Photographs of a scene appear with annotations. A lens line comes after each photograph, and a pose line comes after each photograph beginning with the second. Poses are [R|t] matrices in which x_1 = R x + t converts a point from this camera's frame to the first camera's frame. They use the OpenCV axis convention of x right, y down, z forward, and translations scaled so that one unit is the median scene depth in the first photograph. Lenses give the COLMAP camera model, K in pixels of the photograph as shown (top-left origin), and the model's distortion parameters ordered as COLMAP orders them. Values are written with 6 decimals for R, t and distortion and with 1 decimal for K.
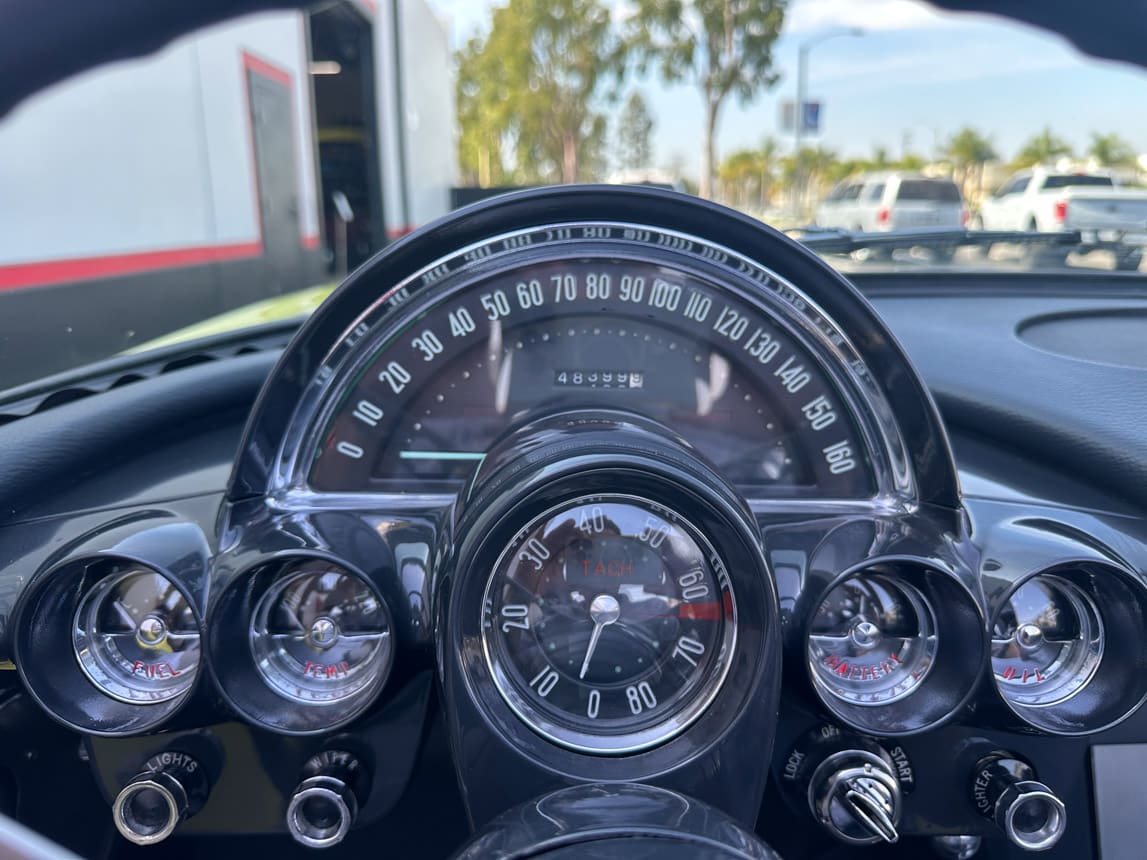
lens RADIAL K [[815.6, 0, 573.5], [0, 815.6, 430.0], [0, 0, 1]] dist [0.036287, -0.047071]
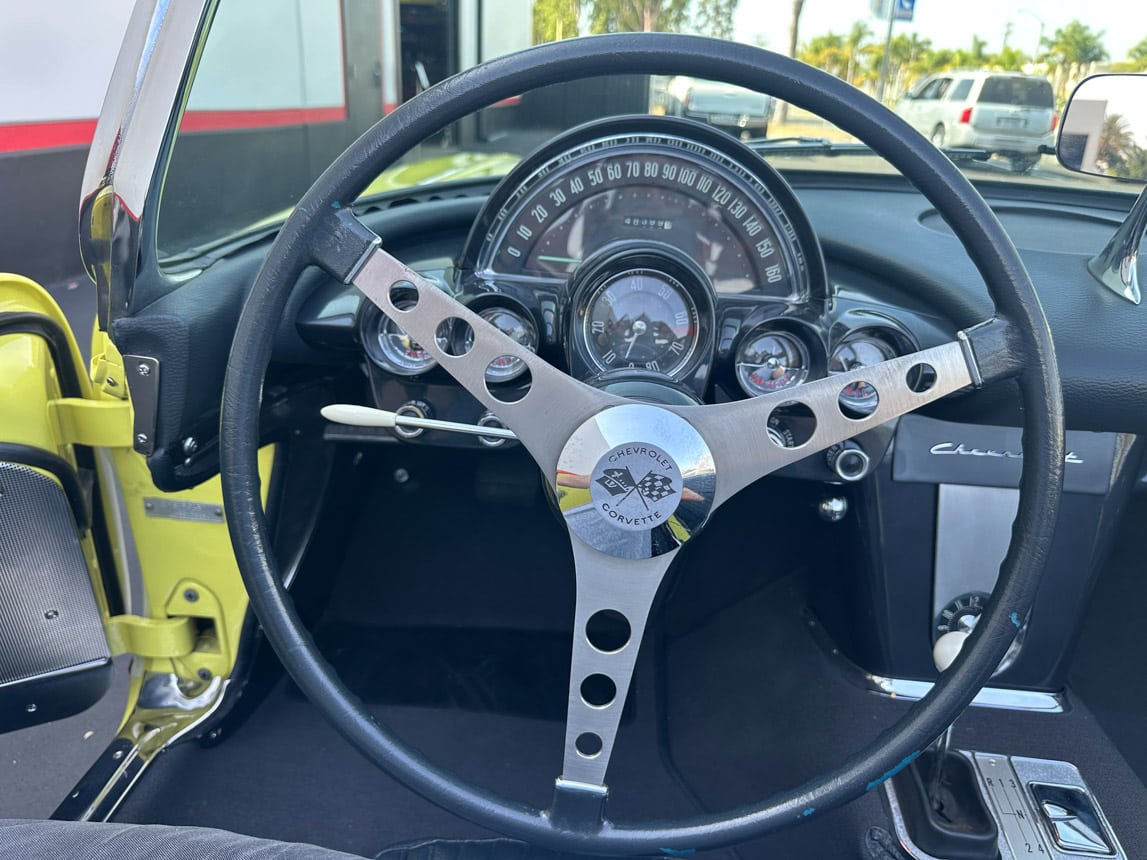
lens RADIAL K [[819.1, 0, 573.5], [0, 819.1, 430.0], [0, 0, 1]] dist [0.151001, -0.221058]
pose [[0.995178, 0.080287, -0.056346, 0.007732], [-0.072379, 0.988791, 0.130588, 0.173317], [0.066199, -0.125880, 0.989834, -0.942591]]
